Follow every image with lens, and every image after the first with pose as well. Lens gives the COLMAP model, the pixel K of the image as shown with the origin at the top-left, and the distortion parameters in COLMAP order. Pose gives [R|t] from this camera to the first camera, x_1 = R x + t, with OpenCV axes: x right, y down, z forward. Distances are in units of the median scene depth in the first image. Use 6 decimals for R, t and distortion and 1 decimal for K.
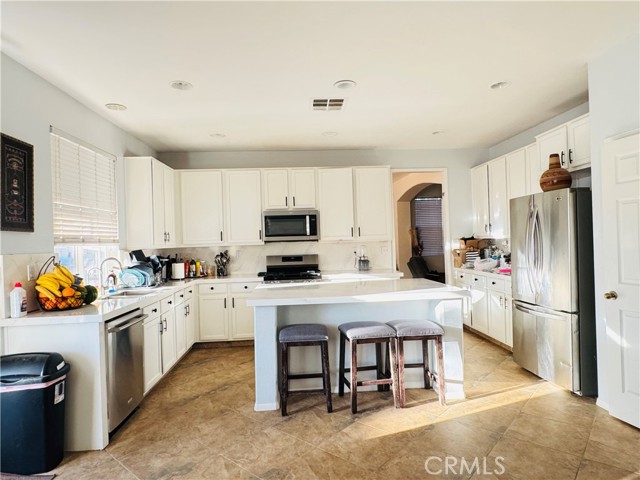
lens RADIAL K [[385.9, 0, 319.1], [0, 385.9, 241.9], [0, 0, 1]] dist [-0.003935, 0.002412]
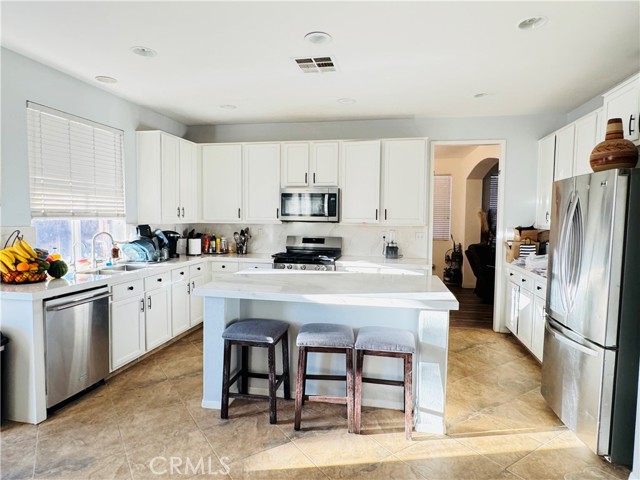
lens RADIAL K [[385.9, 0, 319.8], [0, 385.9, 240.2], [0, 0, 1]] dist [-0.003935, 0.002412]
pose [[0.965517, 0.058496, -0.253682, 0.199769], [-0.042293, 0.996729, 0.068867, -0.023667], [0.256881, -0.055763, 0.964833, 0.123553]]
